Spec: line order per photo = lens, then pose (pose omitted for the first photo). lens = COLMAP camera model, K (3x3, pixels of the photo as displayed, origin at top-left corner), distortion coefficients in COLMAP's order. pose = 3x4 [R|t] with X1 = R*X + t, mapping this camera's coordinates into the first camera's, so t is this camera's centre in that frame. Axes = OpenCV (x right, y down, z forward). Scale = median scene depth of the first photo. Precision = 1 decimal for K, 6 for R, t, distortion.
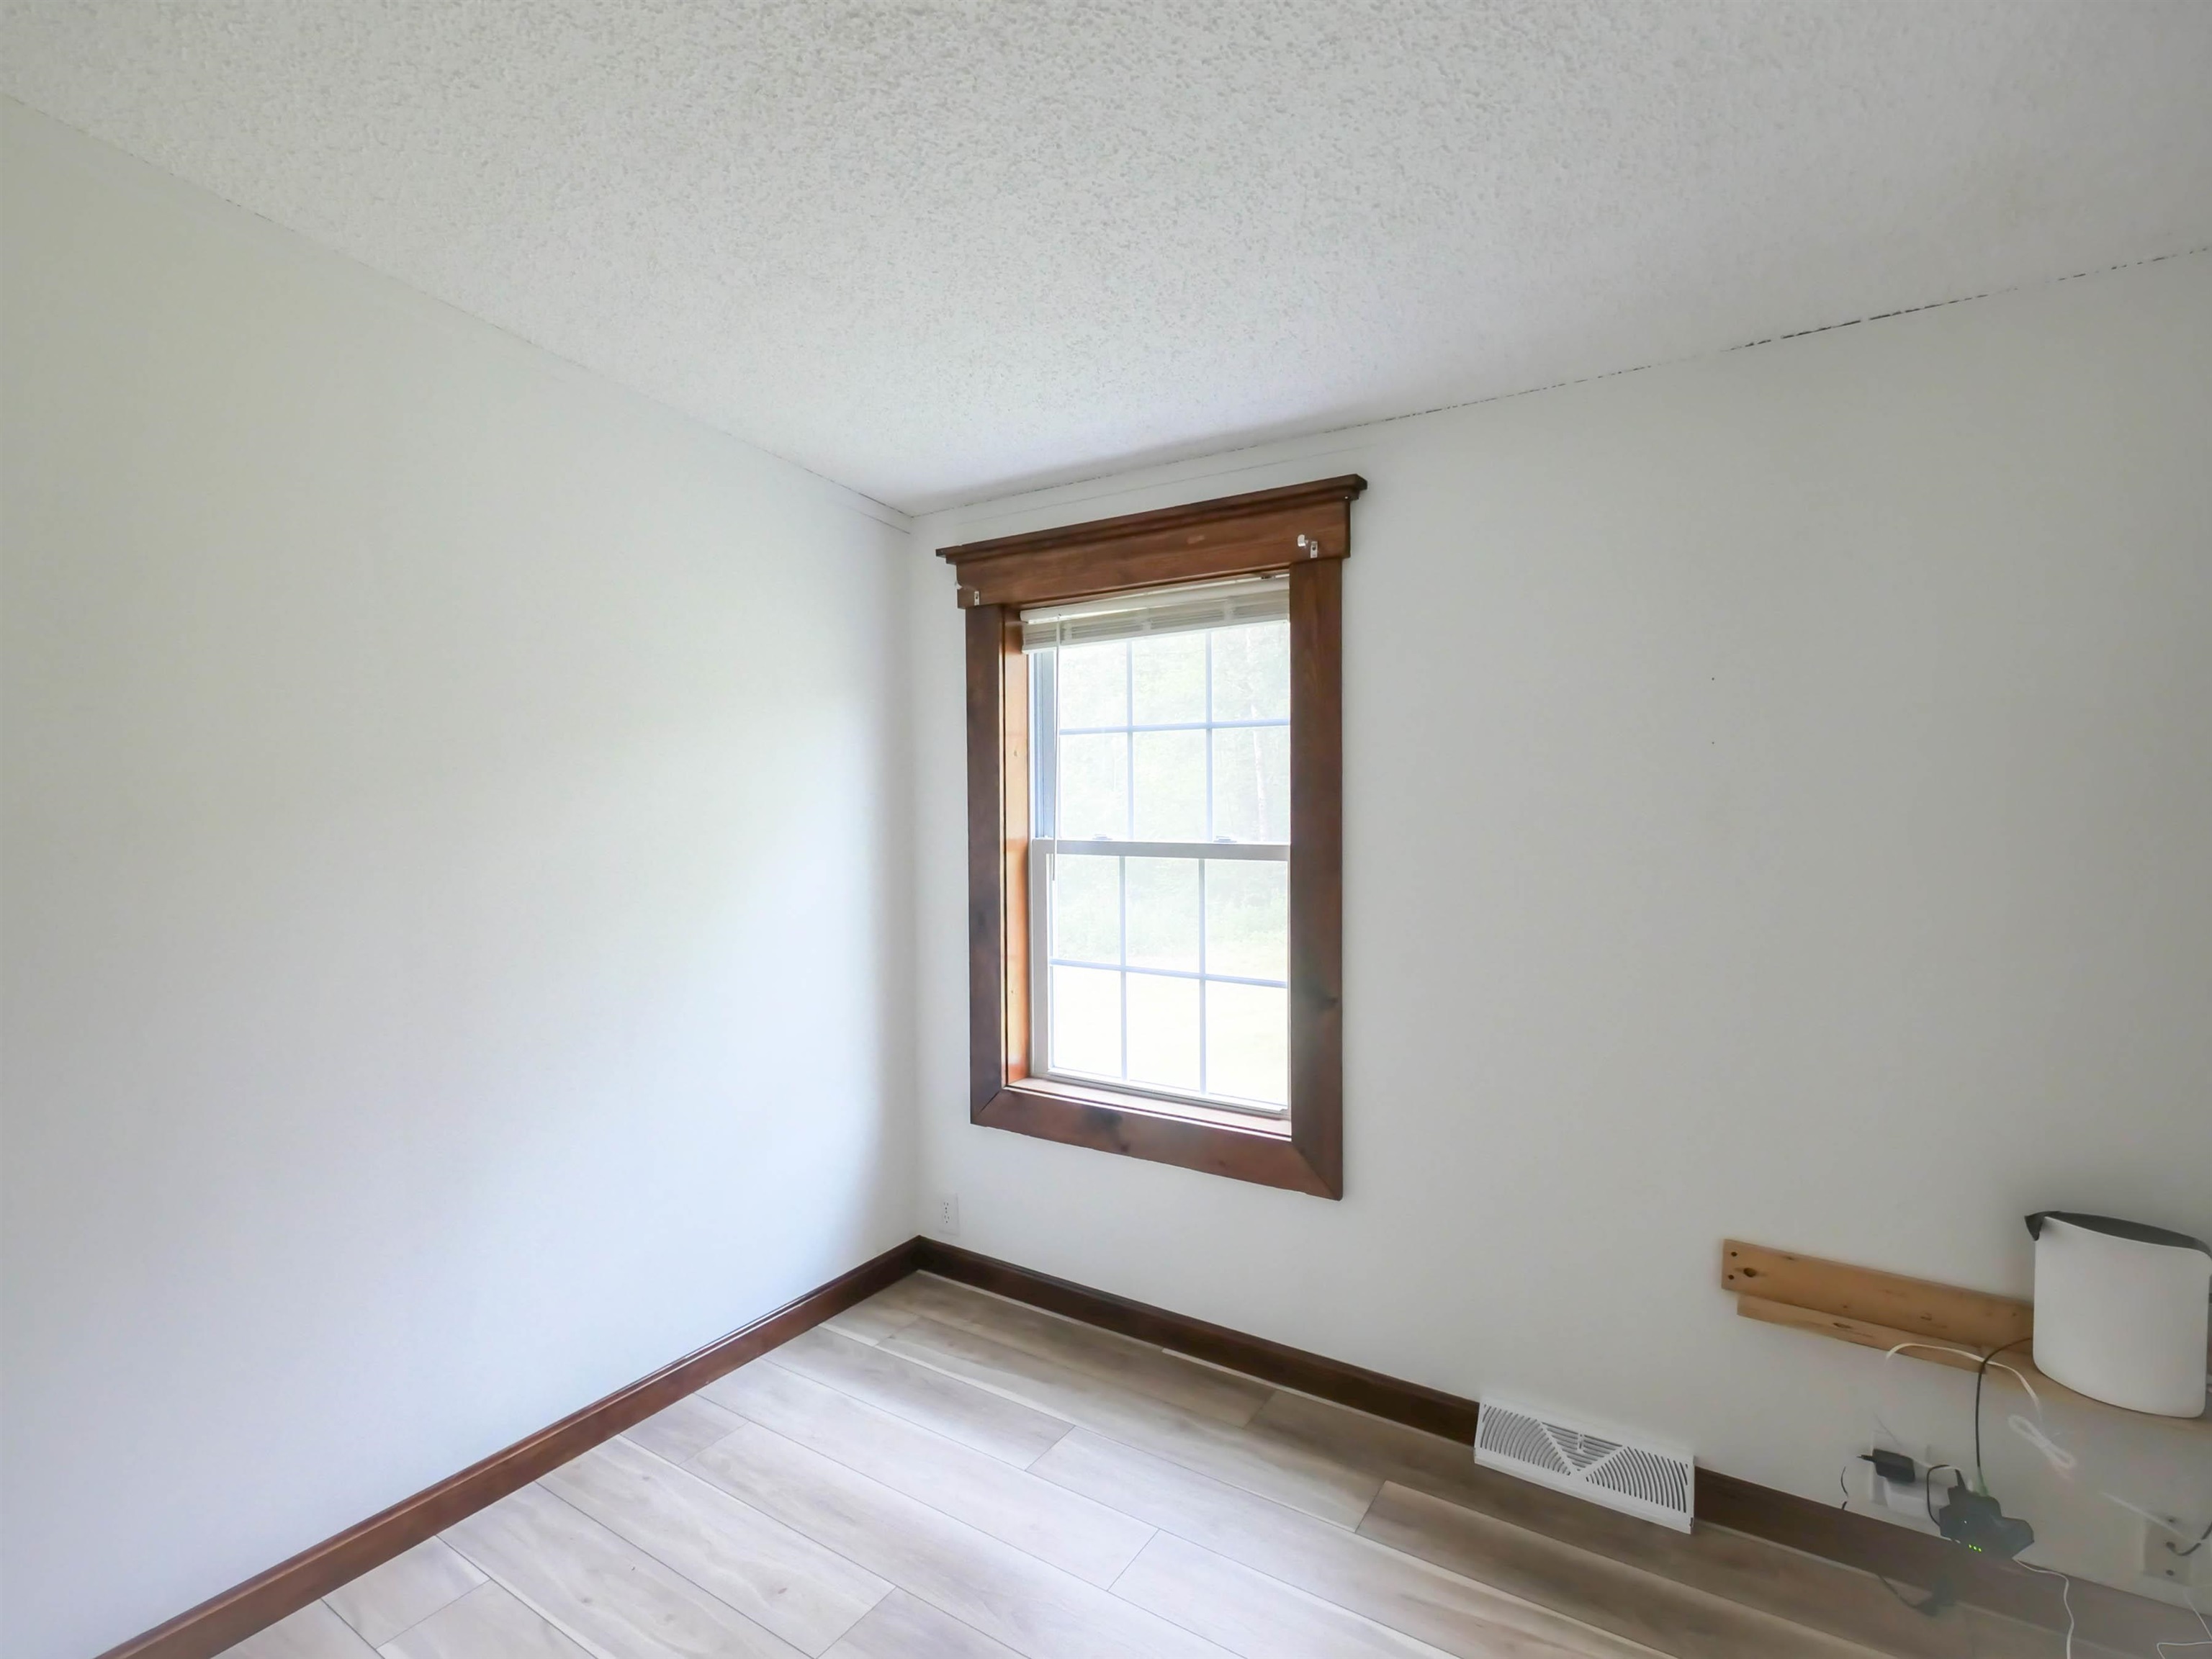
lens RADIAL K [[1083.7, 0, 1093.6], [0, 1083.7, 832.9], [0, 0, 1]] dist [-0.002536, -0.000445]
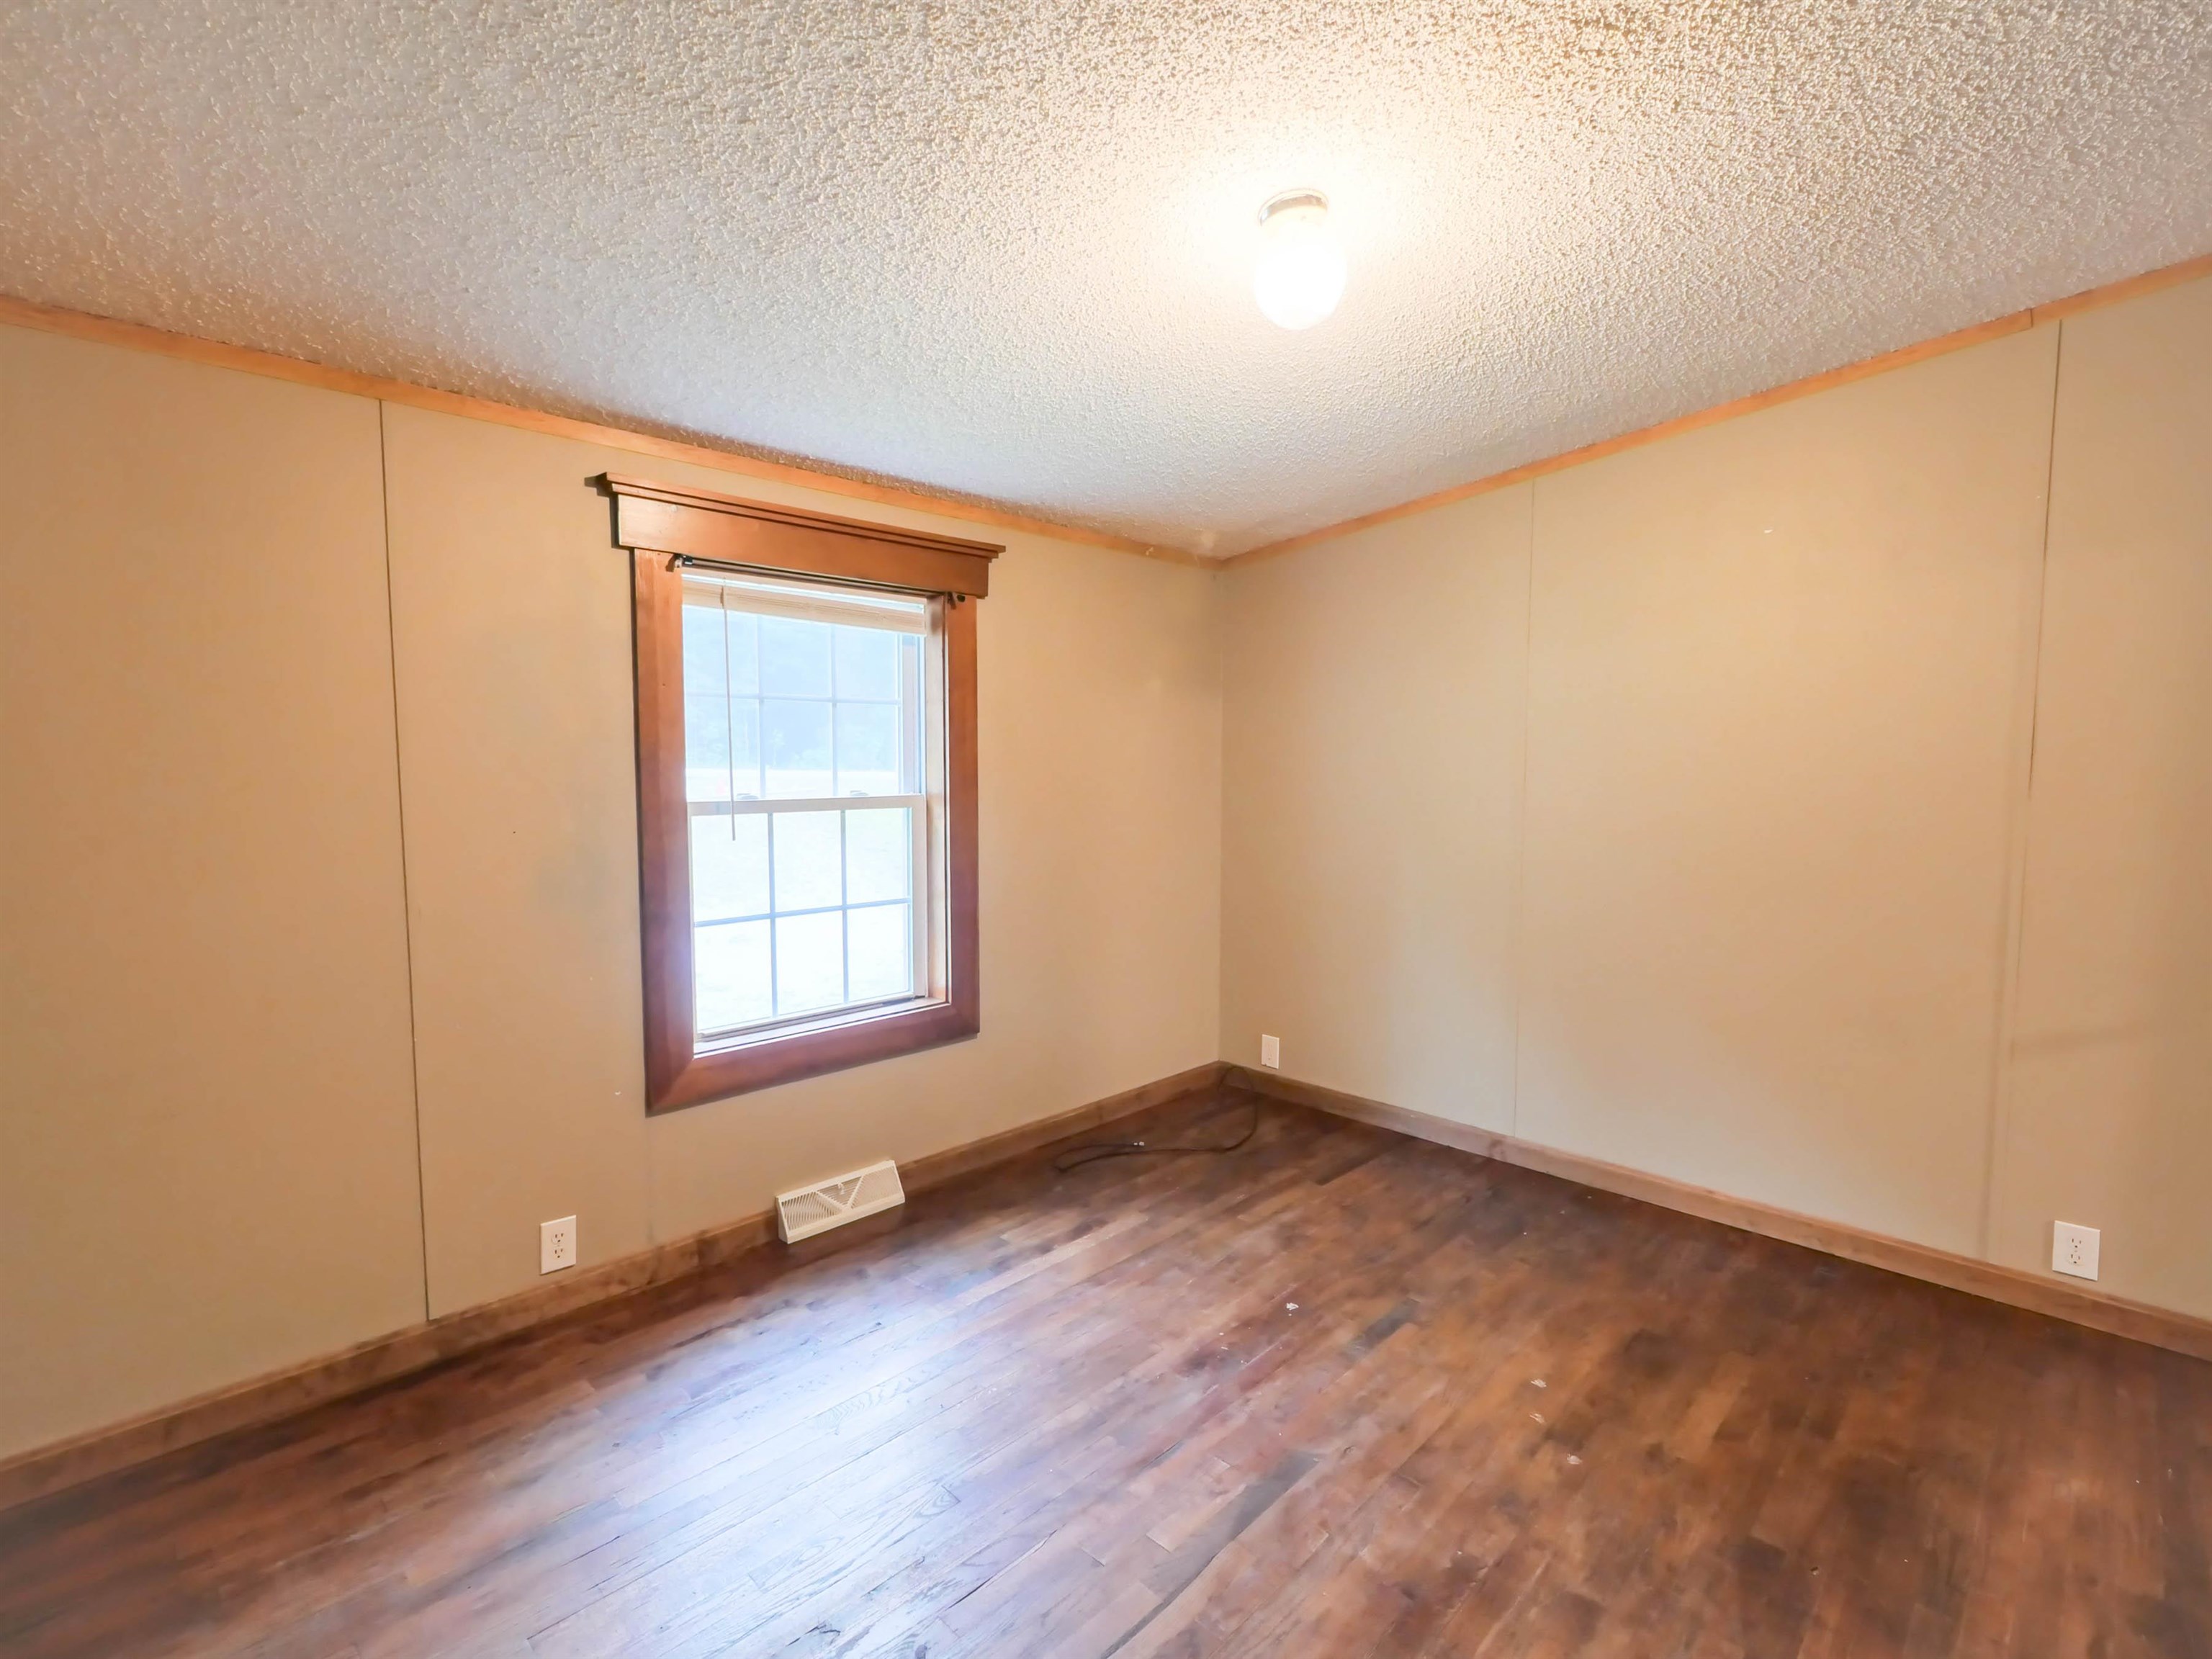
lens RADIAL K [[1083.7, 0, 1093.6], [0, 1083.7, 832.9], [0, 0, 1]] dist [-0.002536, -0.000445]
pose [[0.206337, -0.079752, 0.975225, -1.025383], [0.021224, 0.996803, 0.077026, -0.039250], [-0.978251, 0.004805, 0.207370, 0.471980]]
